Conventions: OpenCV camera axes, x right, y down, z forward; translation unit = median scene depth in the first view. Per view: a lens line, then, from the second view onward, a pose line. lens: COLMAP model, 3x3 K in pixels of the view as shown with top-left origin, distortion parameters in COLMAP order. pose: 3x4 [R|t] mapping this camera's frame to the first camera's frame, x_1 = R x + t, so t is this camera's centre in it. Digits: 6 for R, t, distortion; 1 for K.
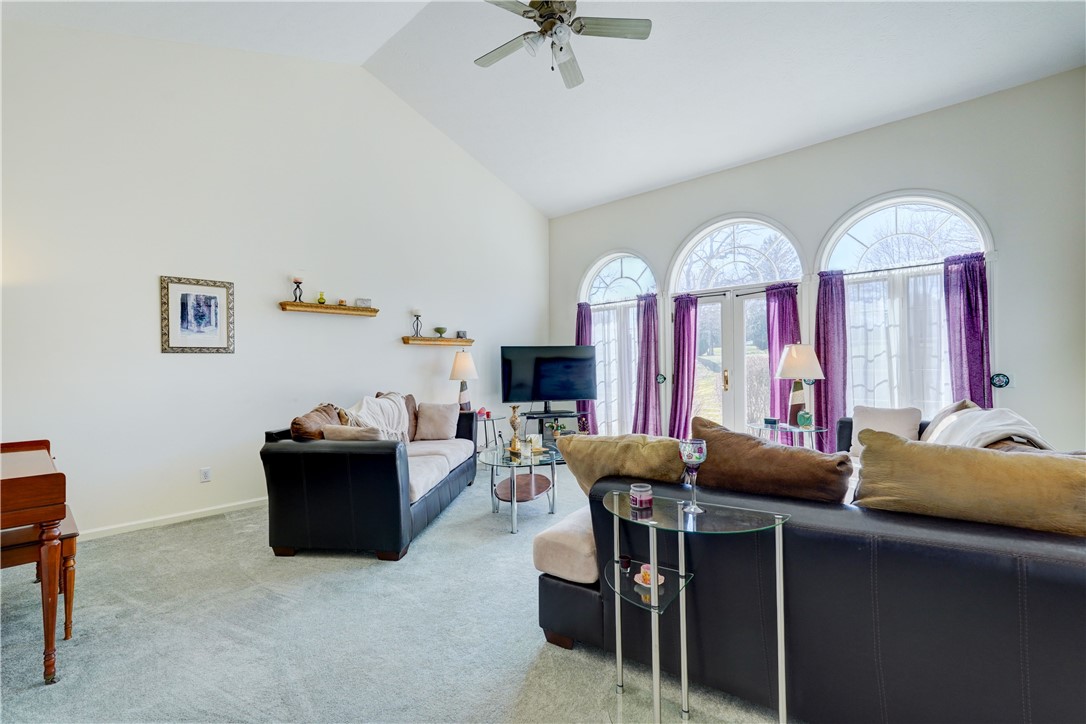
lens RADIAL K [[495.3, 0, 548.0], [0, 495.3, 364.6], [0, 0, 1]] dist [-0.015082, 0.006811]
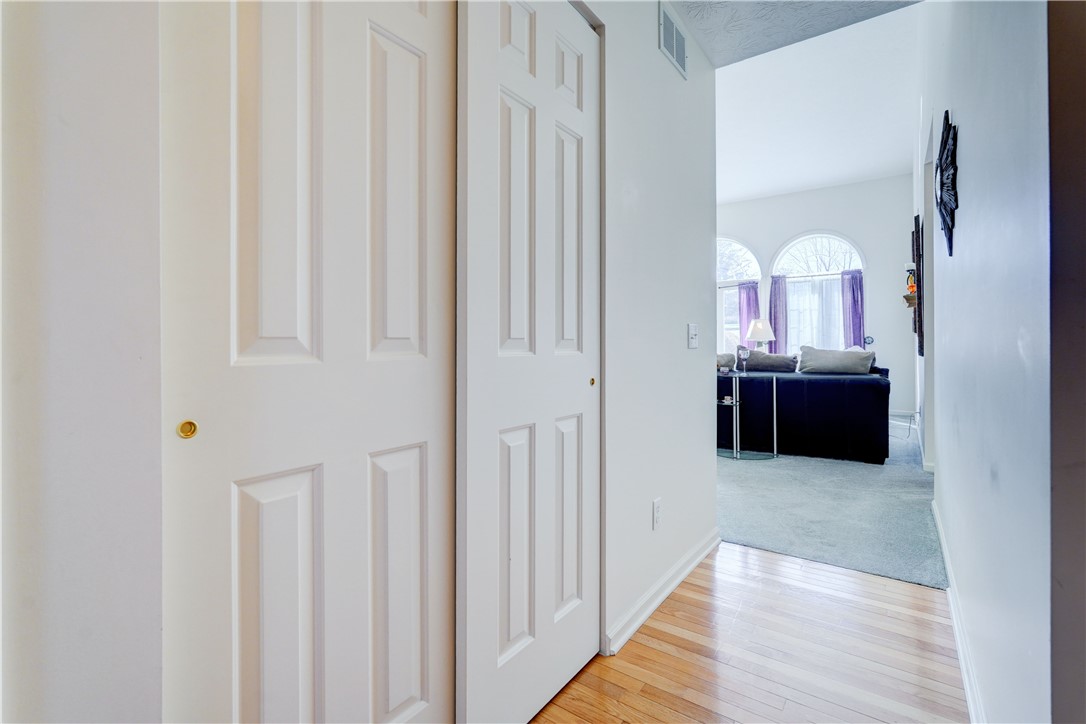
lens RADIAL K [[495.3, 0, 535.2], [0, 495.3, 333.9], [0, 0, 1]] dist [-0.015082, 0.006811]
pose [[0.995673, 0.013029, 0.092011, -0.393956], [-0.011891, 0.999846, -0.012903, 0.038604], [-0.092165, 0.011753, 0.995674, -0.578248]]
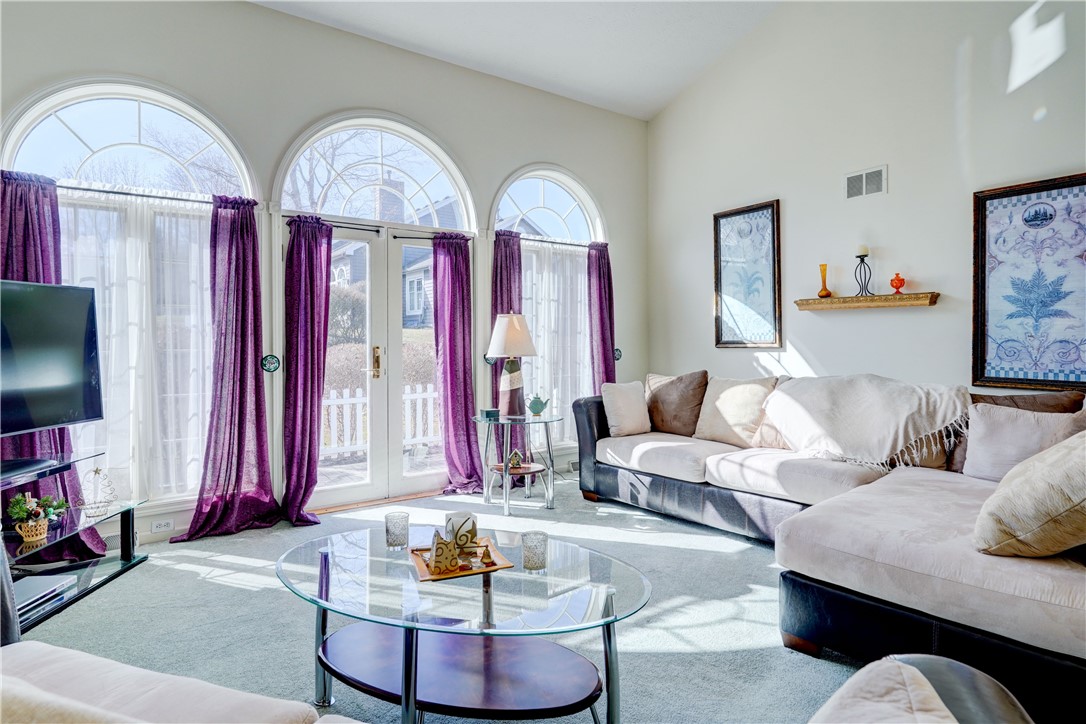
lens RADIAL K [[576.3, 0, 545.7], [0, 576.3, 339.4], [0, 0, 1]] dist [0.000703, 0.002624]
pose [[0.221478, 0.010125, 0.975113, -0.400140], [-0.007814, 0.999932, -0.008608, 0.007858], [-0.975134, -0.005713, 0.221542, 0.720977]]
